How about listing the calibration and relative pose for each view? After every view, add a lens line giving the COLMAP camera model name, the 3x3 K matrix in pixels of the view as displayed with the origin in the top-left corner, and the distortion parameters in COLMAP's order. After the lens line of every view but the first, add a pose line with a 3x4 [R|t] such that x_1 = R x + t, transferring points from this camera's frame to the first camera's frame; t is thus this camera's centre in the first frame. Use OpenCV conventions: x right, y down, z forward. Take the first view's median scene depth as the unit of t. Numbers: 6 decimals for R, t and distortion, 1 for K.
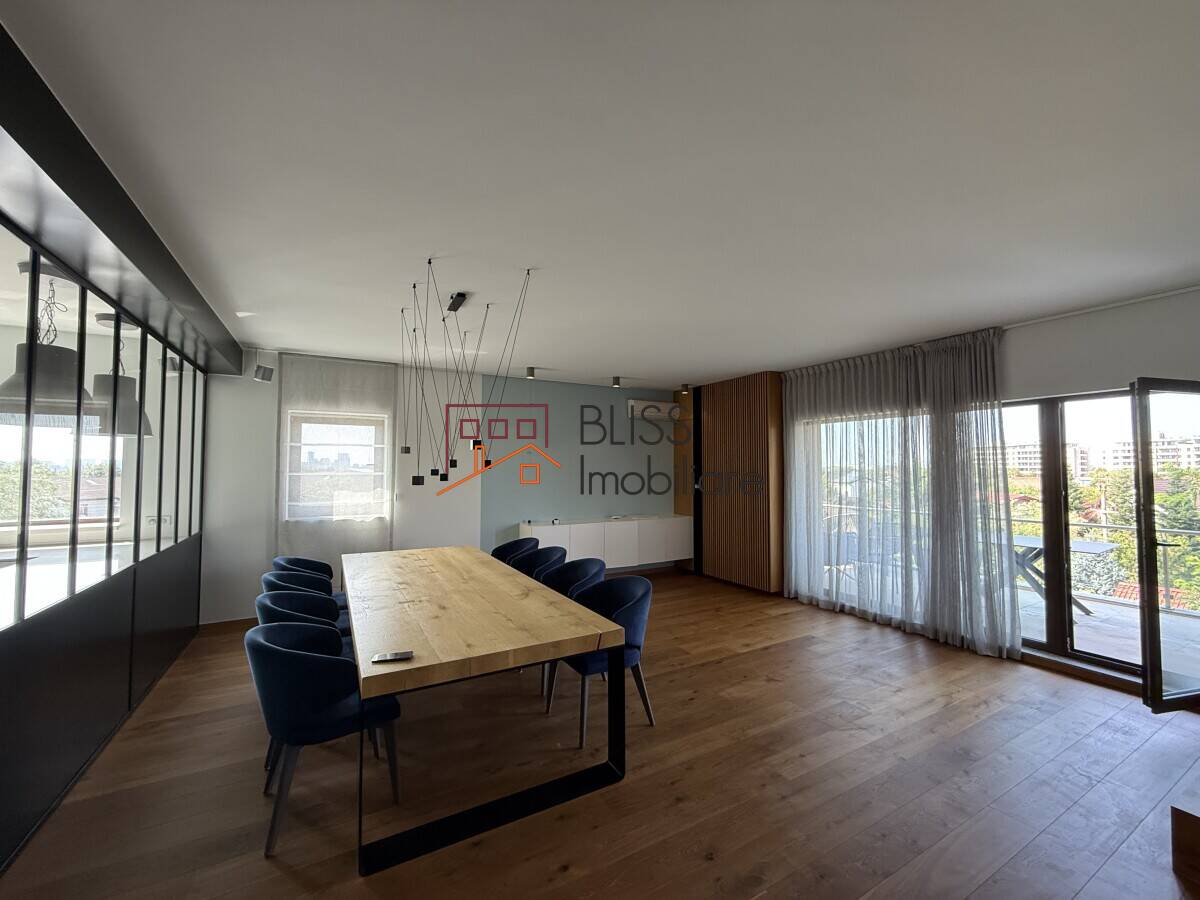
lens RADIAL K [[477.8, 0, 595.7], [0, 477.8, 452.8], [0, 0, 1]] dist [0.000598, 0.000067]
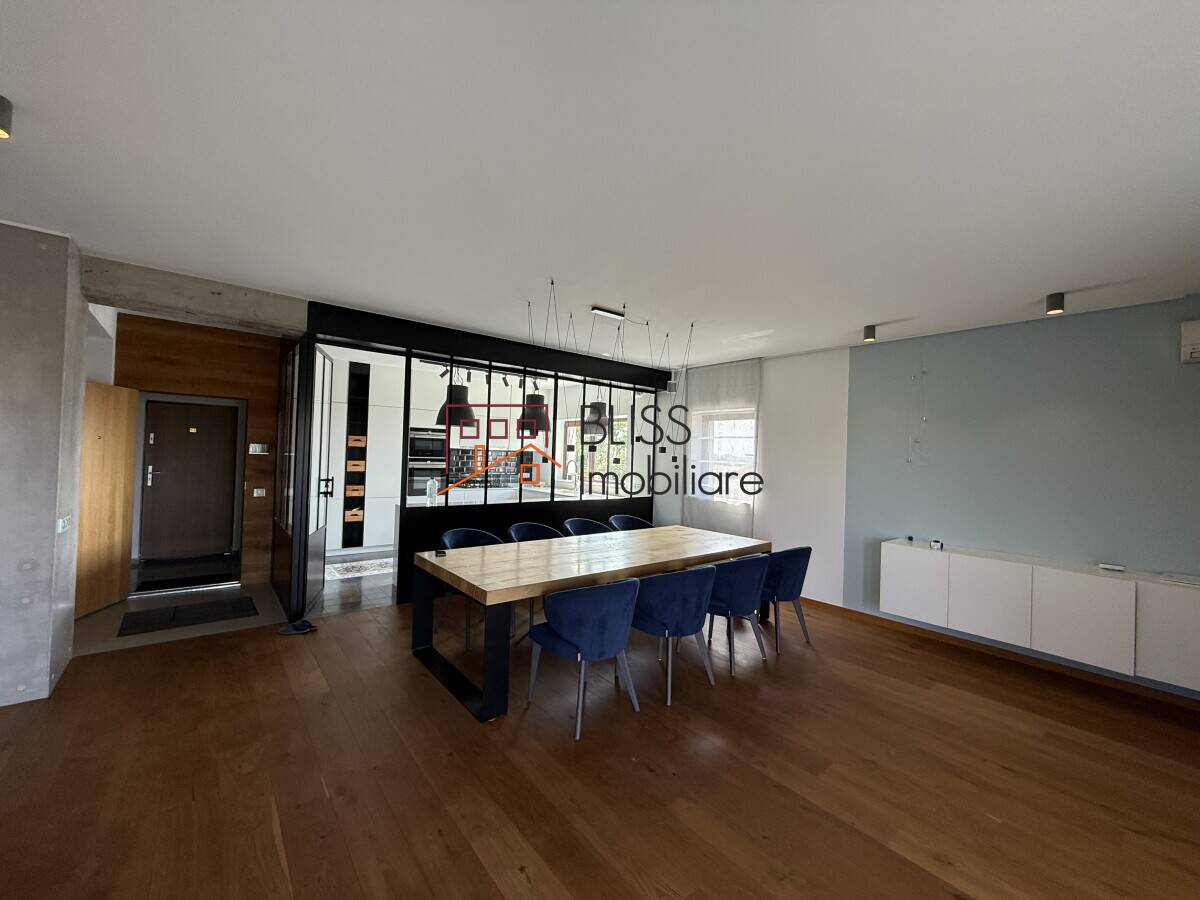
lens RADIAL K [[477.8, 0, 590.5], [0, 477.8, 454.1], [0, 0, 1]] dist [0.000598, 0.000067]
pose [[0.161019, 0.002566, -0.986948, 0.517827], [0.020828, 0.999765, 0.005997, 0.009629], [0.986731, -0.021522, 0.160928, 0.451062]]
